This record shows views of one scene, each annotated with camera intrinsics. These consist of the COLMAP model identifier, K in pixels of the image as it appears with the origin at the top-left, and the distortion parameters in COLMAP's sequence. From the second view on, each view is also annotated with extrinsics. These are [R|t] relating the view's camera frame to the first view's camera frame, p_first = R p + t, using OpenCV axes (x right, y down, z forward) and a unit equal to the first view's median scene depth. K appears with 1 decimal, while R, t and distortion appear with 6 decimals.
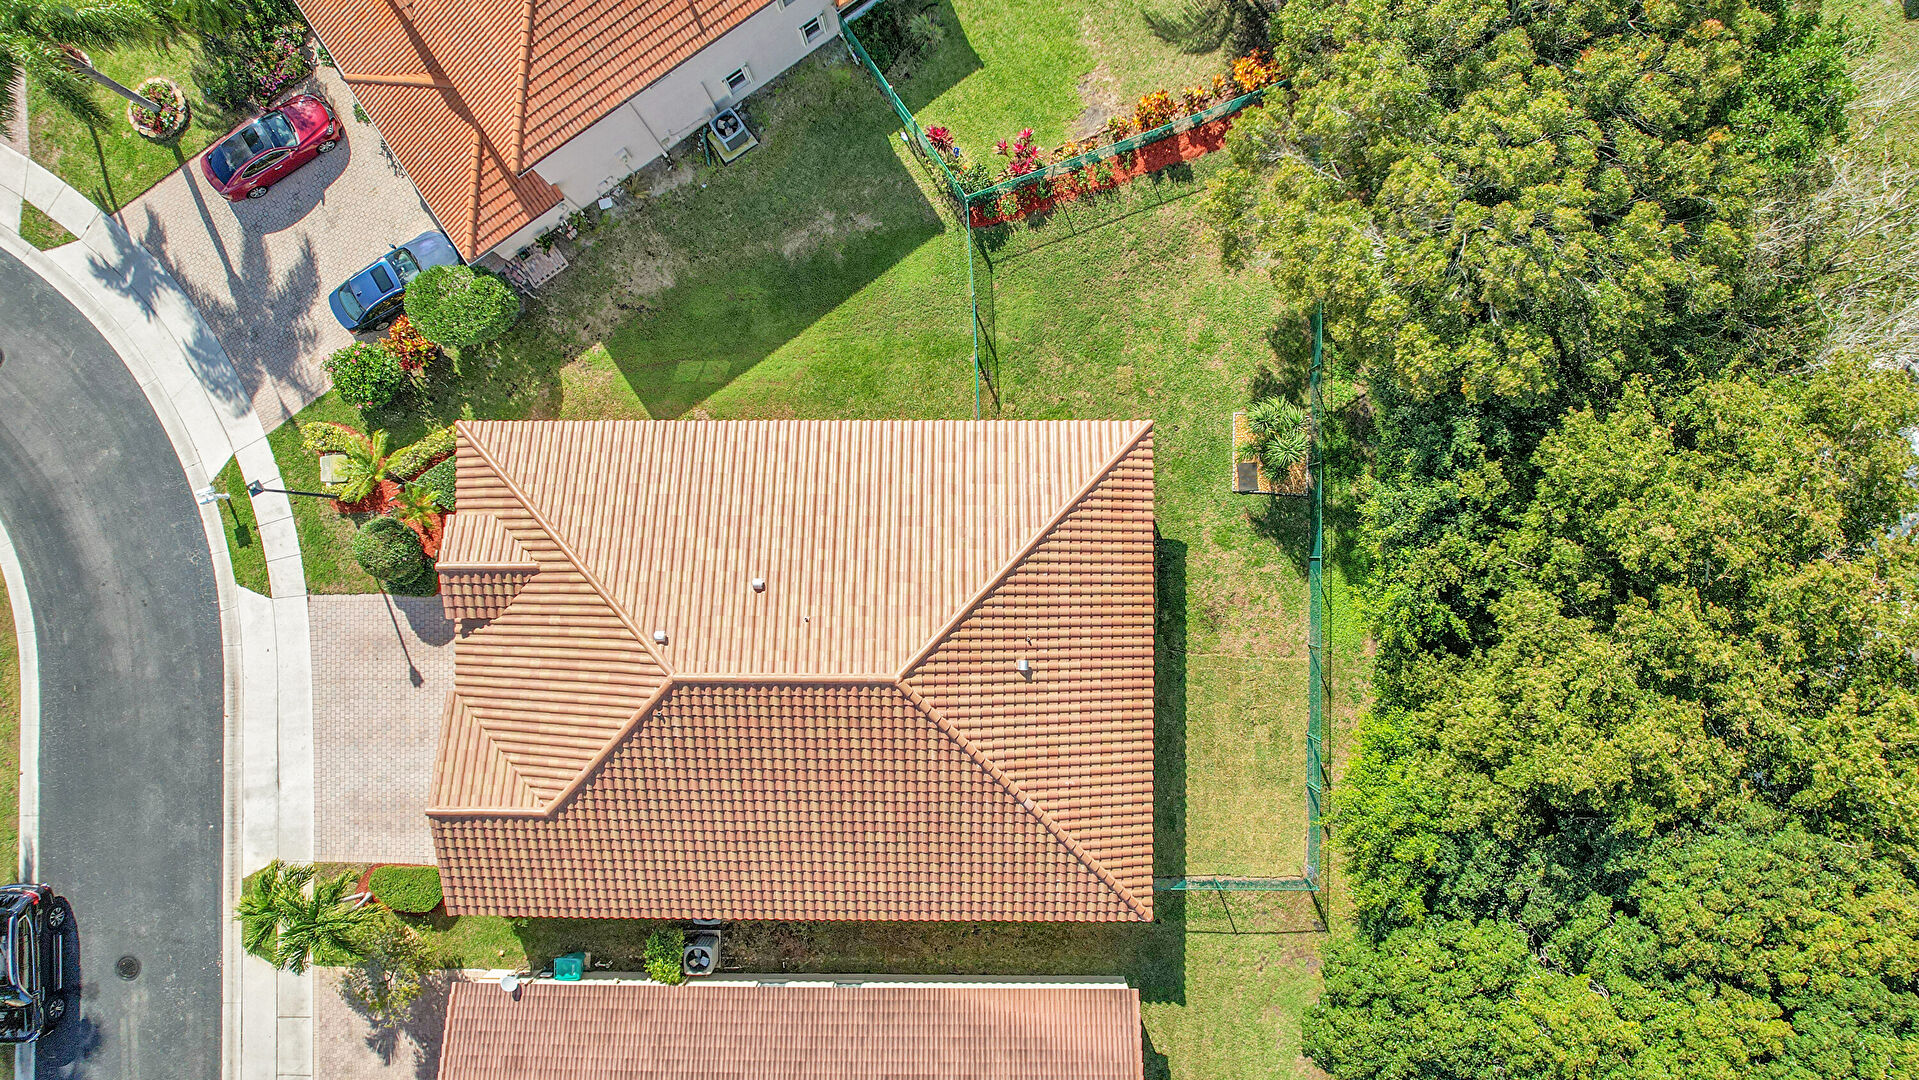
lens RADIAL K [[1285.7, 0, 959.5], [0, 1285.7, 540.0], [0, 0, 1]] dist [-0.067780, 0.061240]
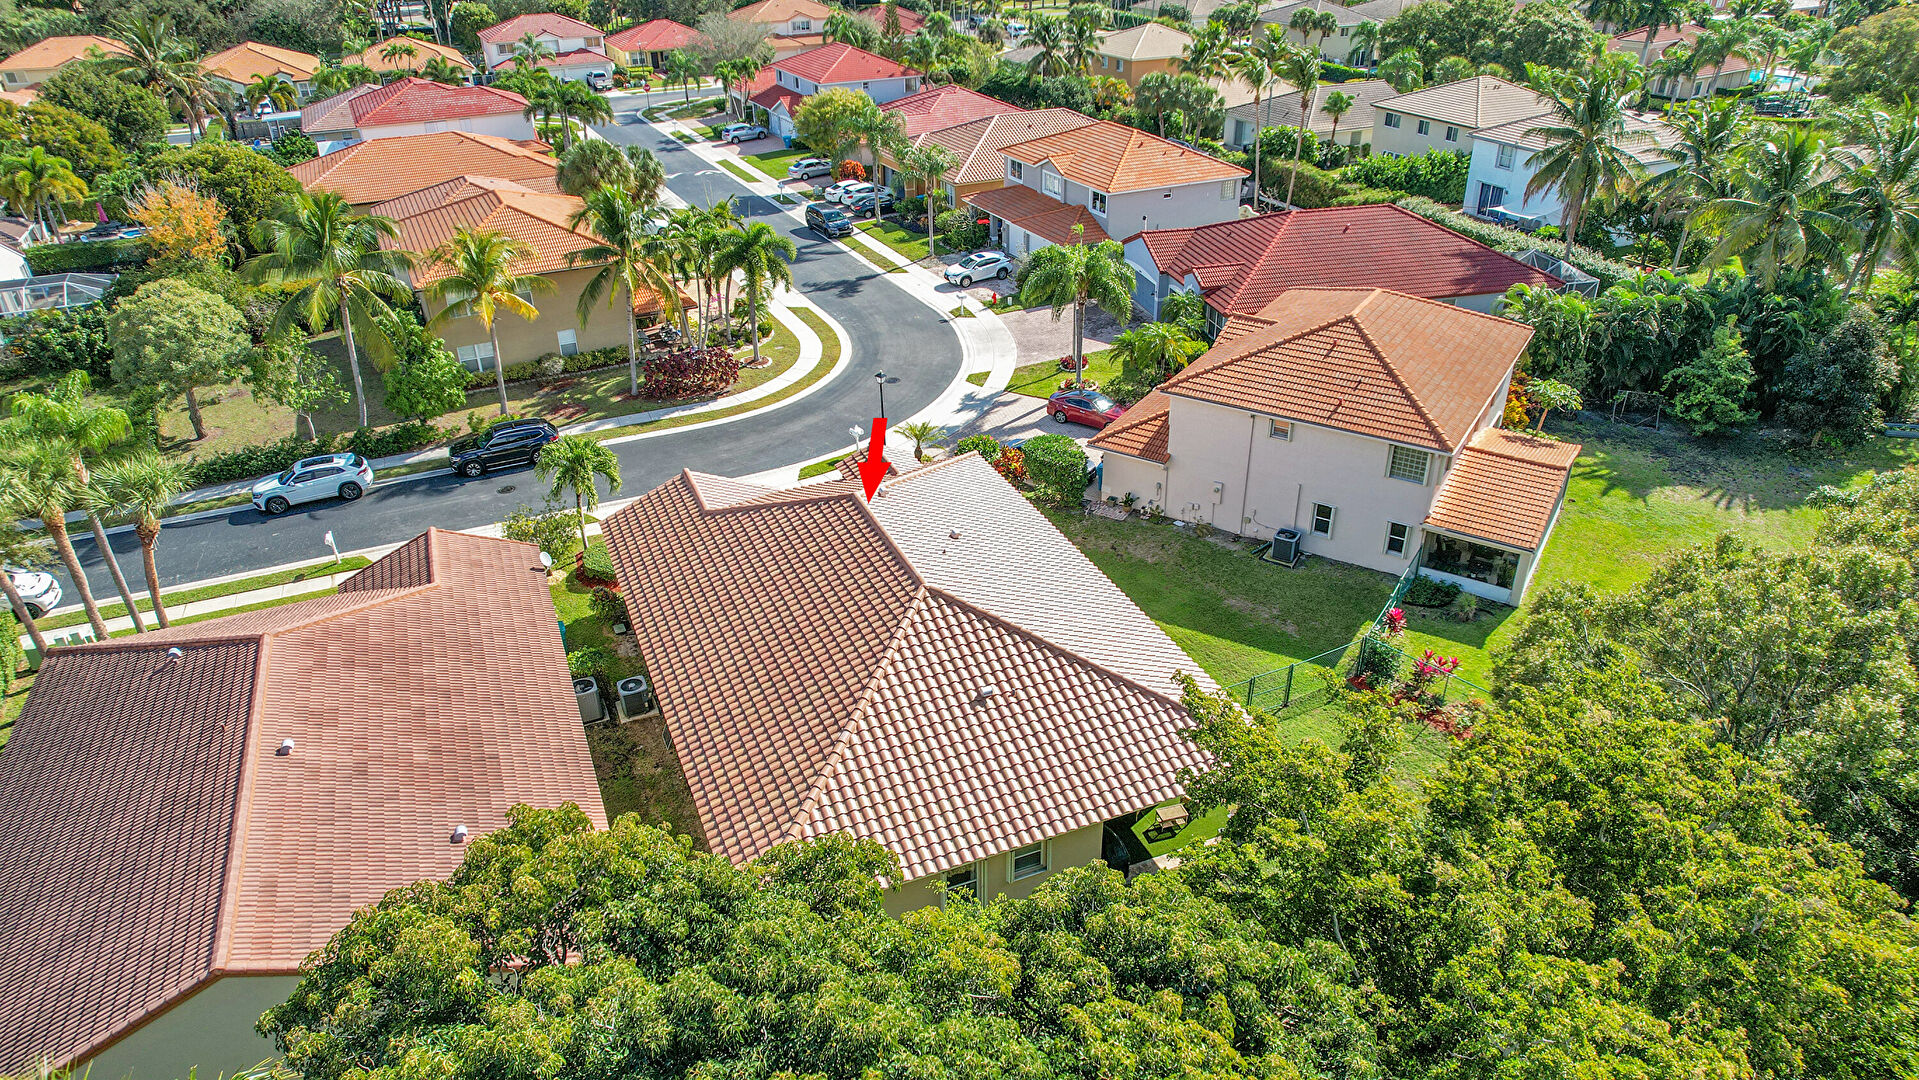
lens RADIAL K [[1252.0, 0, 968.6], [0, 1252.0, 489.8], [0, 0, 1]] dist [-0.045680, 0.029129]
pose [[0.393869, 0.420493, -0.817345, 0.700889], [-0.919014, 0.196328, -0.341859, 0.377878], [0.016718, 0.885800, 0.463767, 0.445690]]
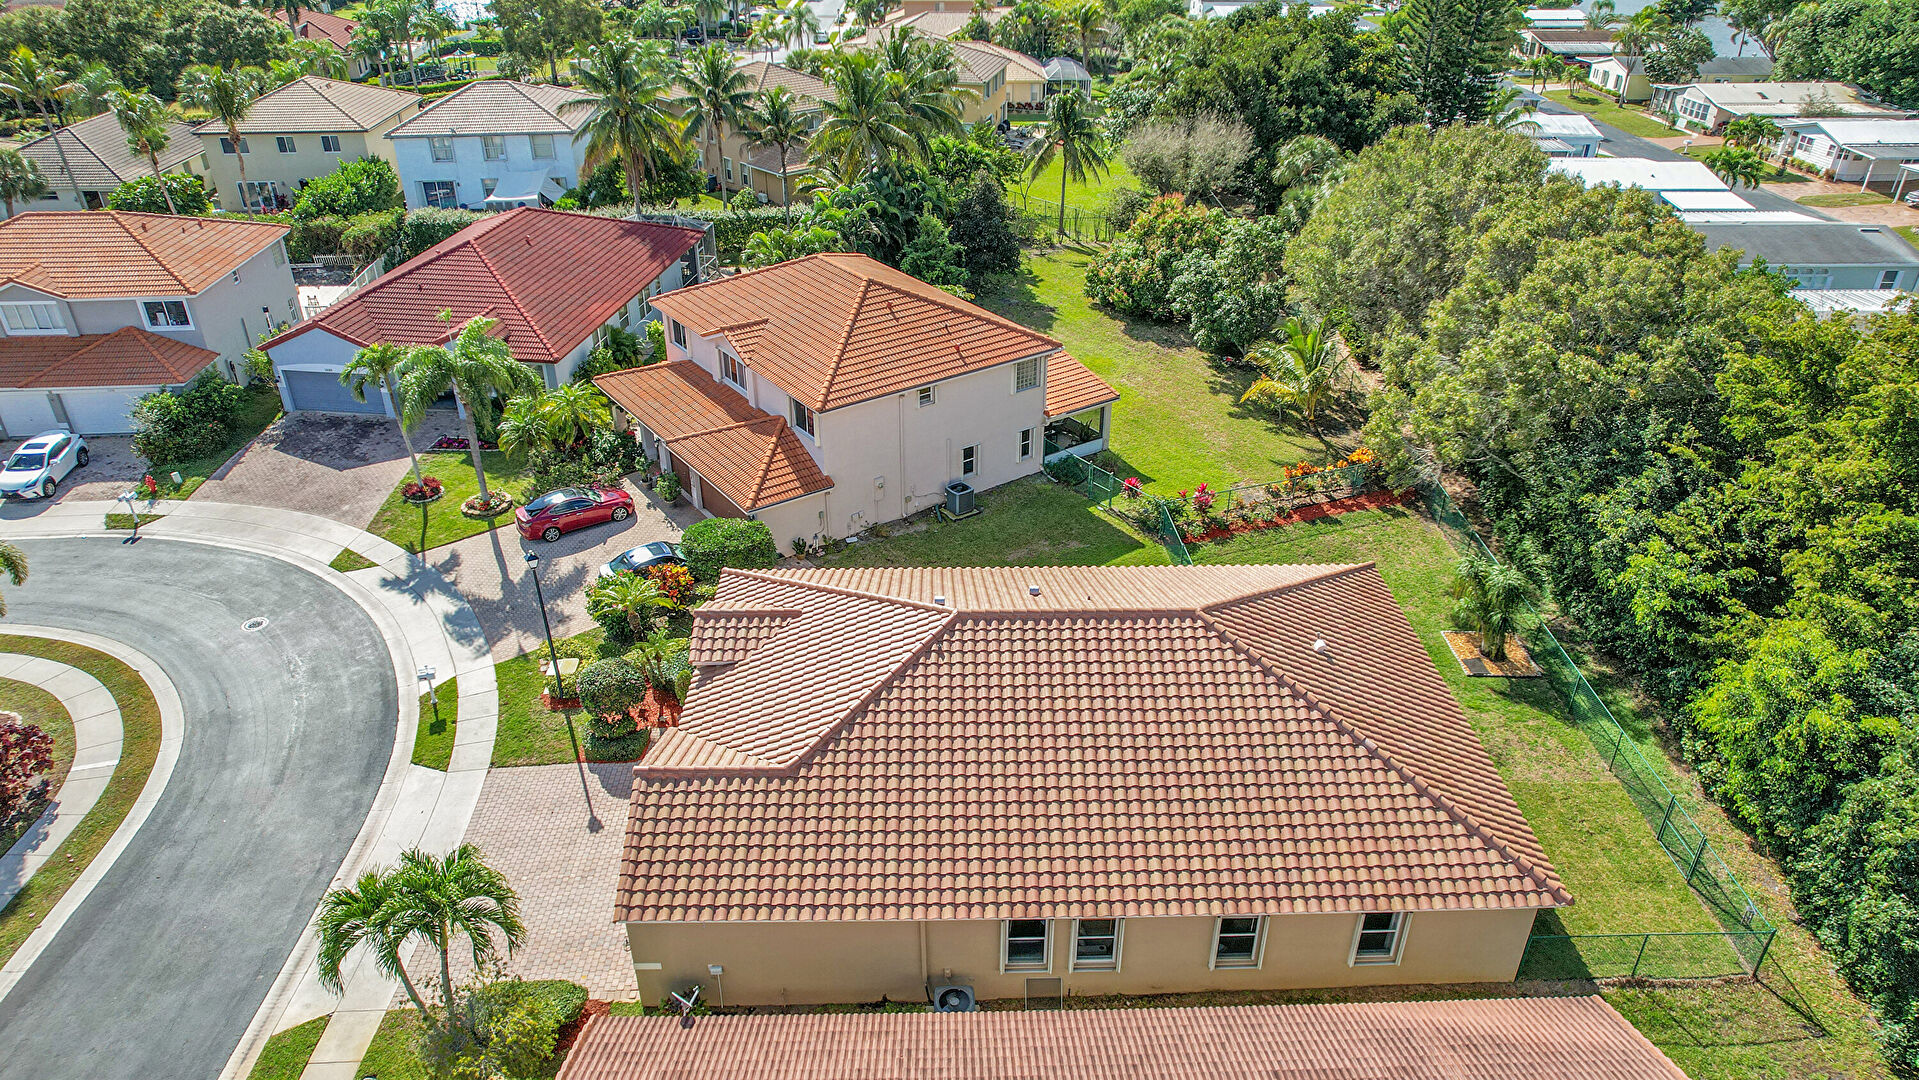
lens RADIAL K [[1248.5, 0, 959.5], [0, 1248.5, 540.0], [0, 0, 1]] dist [-0.045943, 0.028531]
pose [[0.999711, 0.002774, 0.023894, -0.230214], [0.019244, 0.503772, -0.863622, 0.817189], [-0.014433, 0.863832, 0.503573, 0.468682]]
